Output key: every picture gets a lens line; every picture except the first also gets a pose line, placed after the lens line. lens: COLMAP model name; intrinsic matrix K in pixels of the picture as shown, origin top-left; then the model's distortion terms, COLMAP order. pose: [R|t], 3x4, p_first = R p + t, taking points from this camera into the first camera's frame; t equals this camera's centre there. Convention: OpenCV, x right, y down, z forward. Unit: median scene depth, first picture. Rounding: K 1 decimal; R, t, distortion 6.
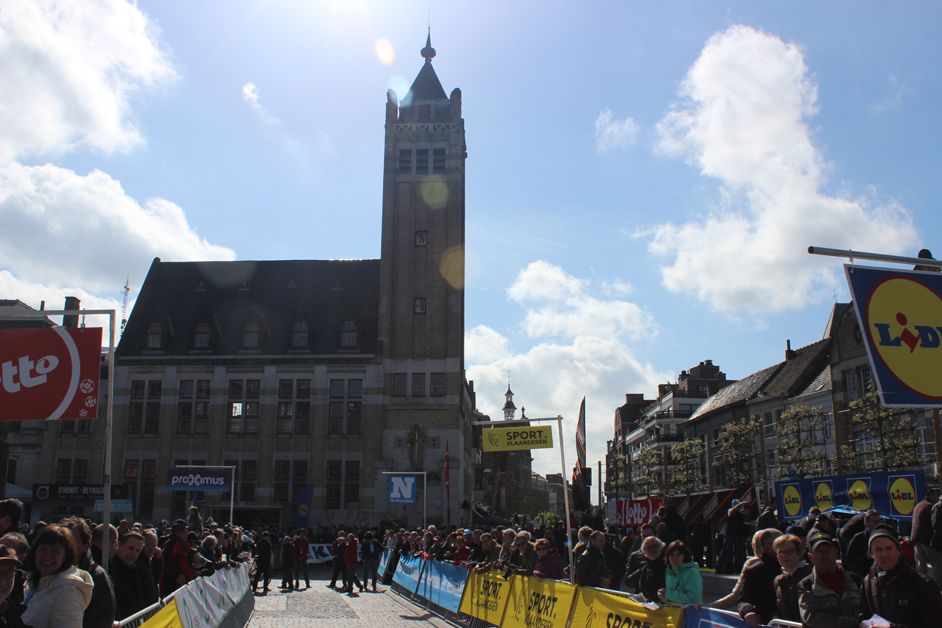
lens RADIAL K [[884.5, 0, 470.4], [0, 884.5, 314.3], [0, 0, 1]] dist [-0.106042, 0.000000]
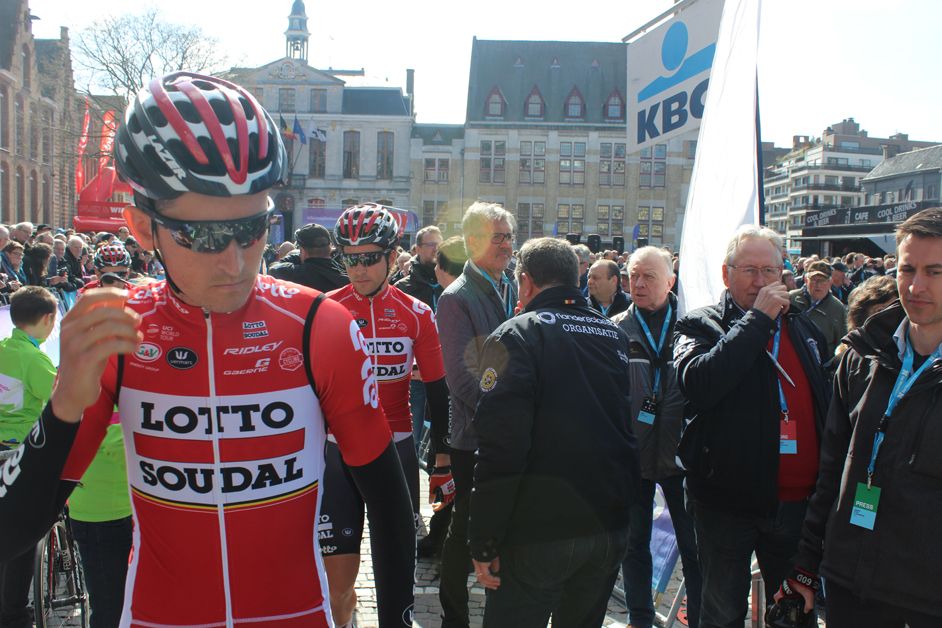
lens RADIAL K [[884.5, 0, 465.3], [0, 884.5, 308.0], [0, 0, 1]] dist [-0.106042, 0.000000]
pose [[0.998333, 0.032724, -0.047546, -0.342382], [-0.017150, 0.954725, 0.296996, -0.073470], [0.055112, -0.295685, 0.953694, -0.311369]]
